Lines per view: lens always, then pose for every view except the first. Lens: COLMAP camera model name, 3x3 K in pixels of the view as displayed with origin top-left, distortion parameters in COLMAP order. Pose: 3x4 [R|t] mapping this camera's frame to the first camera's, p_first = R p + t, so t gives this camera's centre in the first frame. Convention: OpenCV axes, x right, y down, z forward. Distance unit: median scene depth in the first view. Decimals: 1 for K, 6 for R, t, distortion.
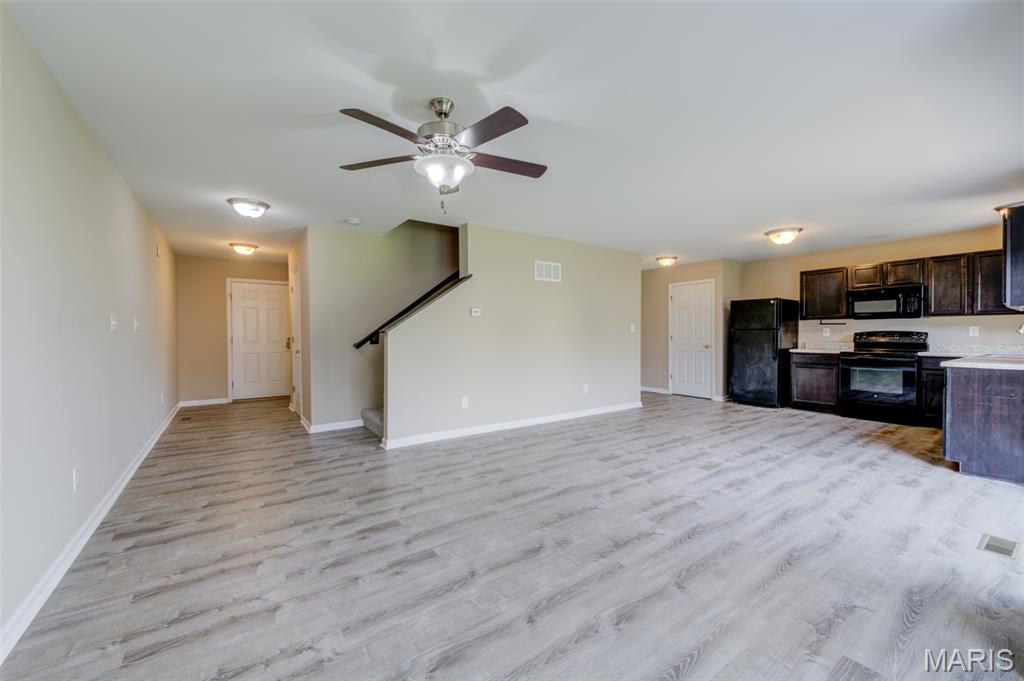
lens RADIAL K [[398.8, 0, 512.2], [0, 398.8, 342.2], [0, 0, 1]] dist [0.008622, -0.002285]
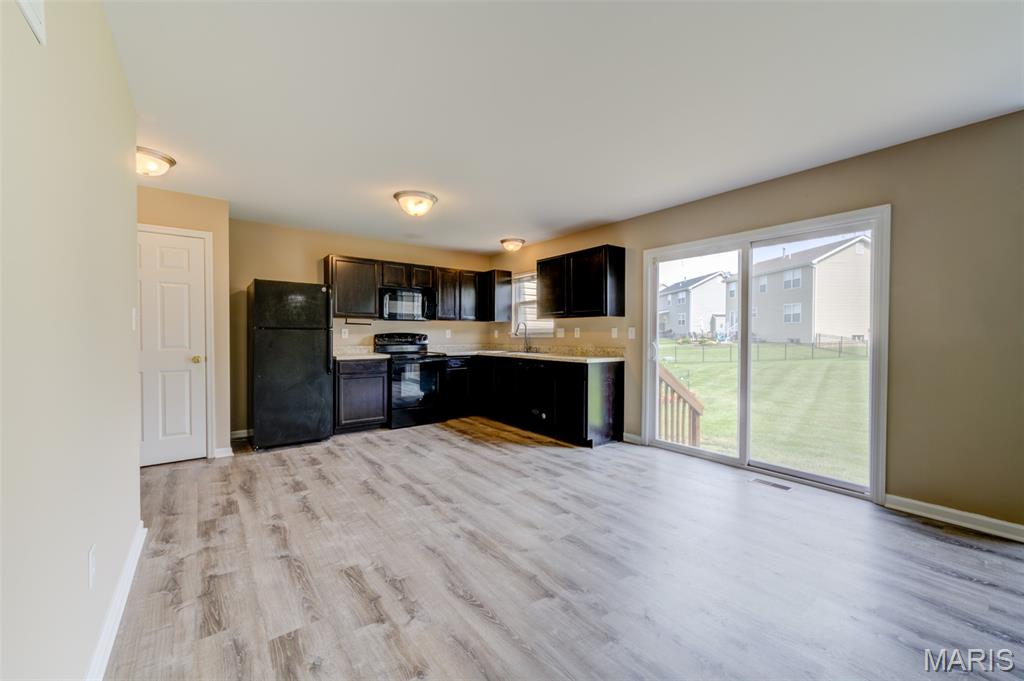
lens RADIAL K [[398.8, 0, 511.1], [0, 398.8, 341.5], [0, 0, 1]] dist [0.008622, -0.002285]
pose [[-0.040684, -0.014246, 0.999071, -0.073592], [0.019768, 0.999691, 0.015060, -0.018163], [-0.998977, 0.020362, -0.040389, 0.874698]]
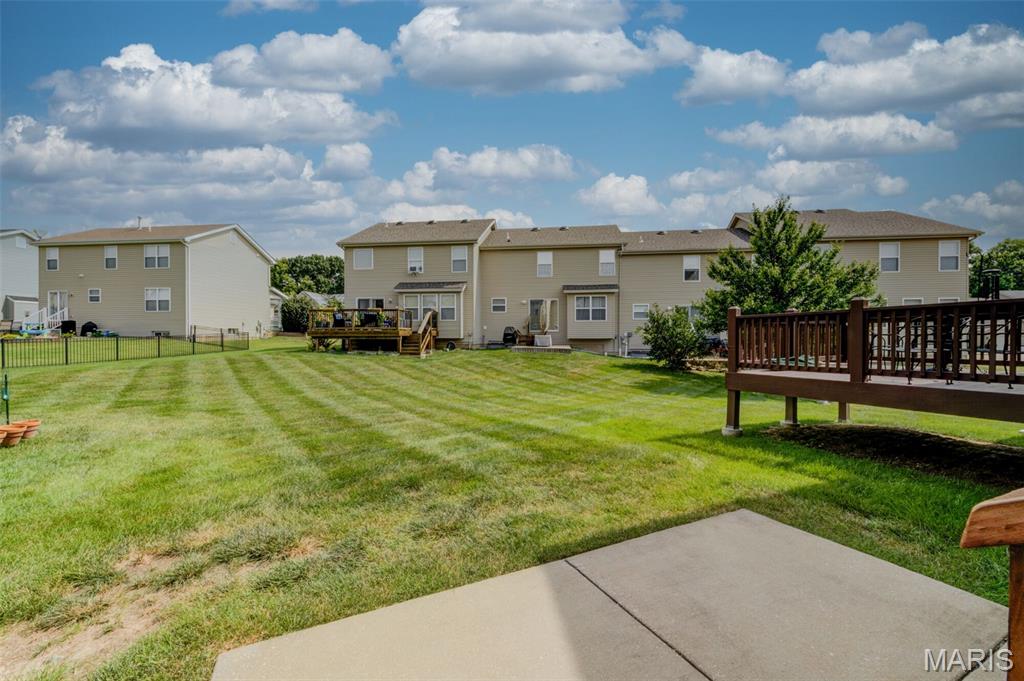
lens RADIAL K [[398.8, 0, 510.0], [0, 398.8, 339.9], [0, 0, 1]] dist [0.008622, -0.002285]
pose [[-0.989099, 0.002276, 0.147238, 1.031227], [0.006088, 0.999658, 0.025443, 0.127678], [-0.147129, 0.026062, -0.988774, 0.472739]]
